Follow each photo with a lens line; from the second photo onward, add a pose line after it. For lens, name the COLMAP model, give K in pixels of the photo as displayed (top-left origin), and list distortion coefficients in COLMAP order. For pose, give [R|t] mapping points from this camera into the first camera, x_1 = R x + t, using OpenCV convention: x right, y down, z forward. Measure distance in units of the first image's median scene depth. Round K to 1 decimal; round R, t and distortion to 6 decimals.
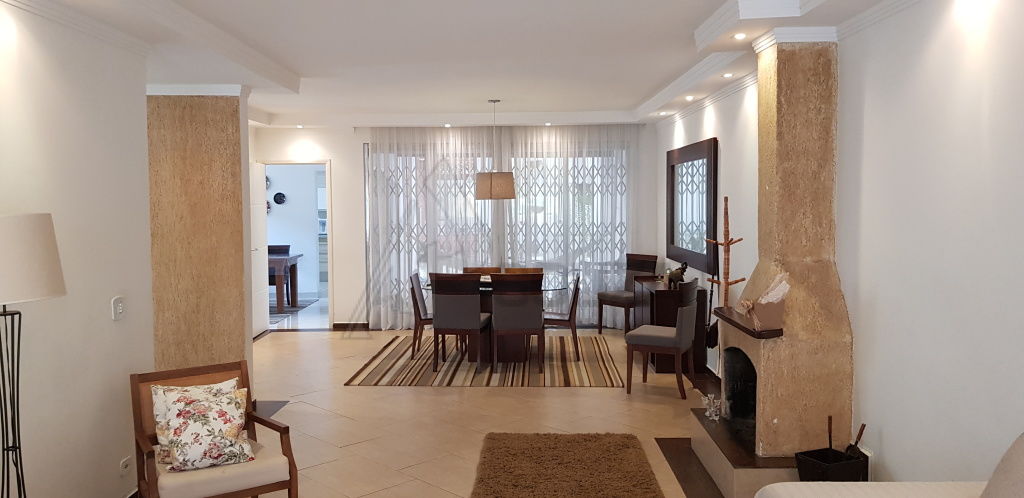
lens RADIAL K [[790.4, 0, 489.9], [0, 790.4, 232.6], [0, 0, 1]] dist [-0.007018, -0.005021]
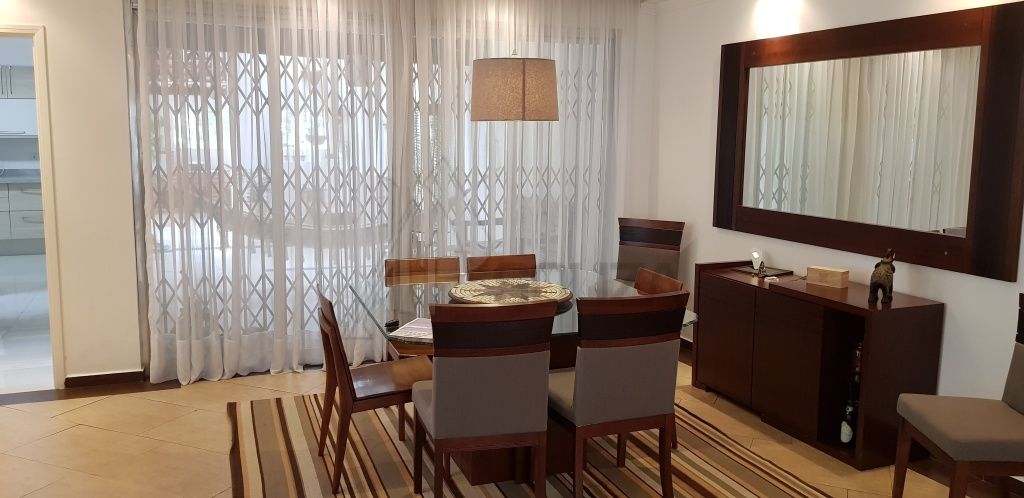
lens RADIAL K [[790.4, 0, 489.9], [0, 790.4, 232.6], [0, 0, 1]] dist [-0.007018, -0.005021]
pose [[0.915875, -0.034346, 0.399991, -0.164446], [-0.000757, 0.996184, 0.087271, -0.015688], [-0.401462, -0.080232, 0.912354, 0.511702]]
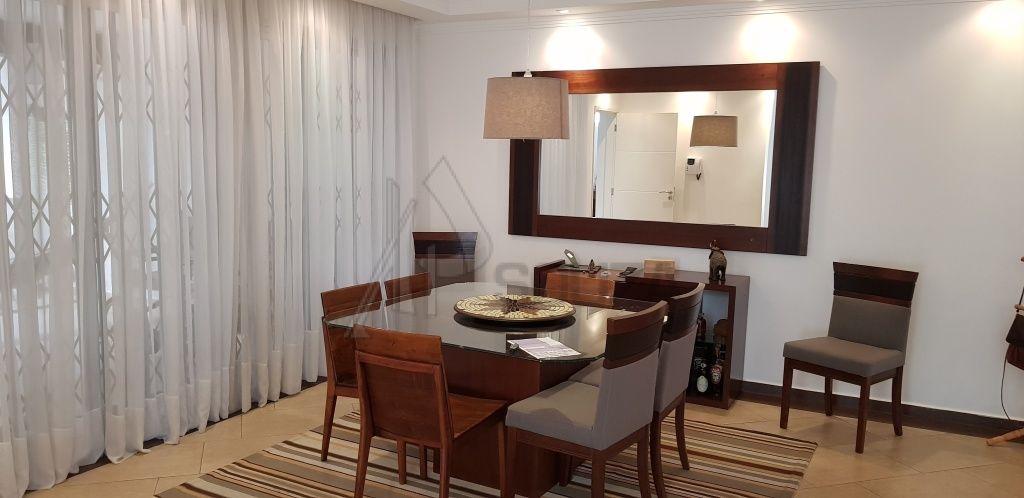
lens RADIAL K [[792.7, 0, 504.7], [0, 792.7, 247.3], [0, 0, 1]] dist [0.009021, 0.001498]
pose [[0.433484, -0.089789, 0.896677, -0.362940], [0.014848, 0.995600, 0.092516, -0.018943], [-0.901039, -0.026791, 0.432910, 0.698450]]
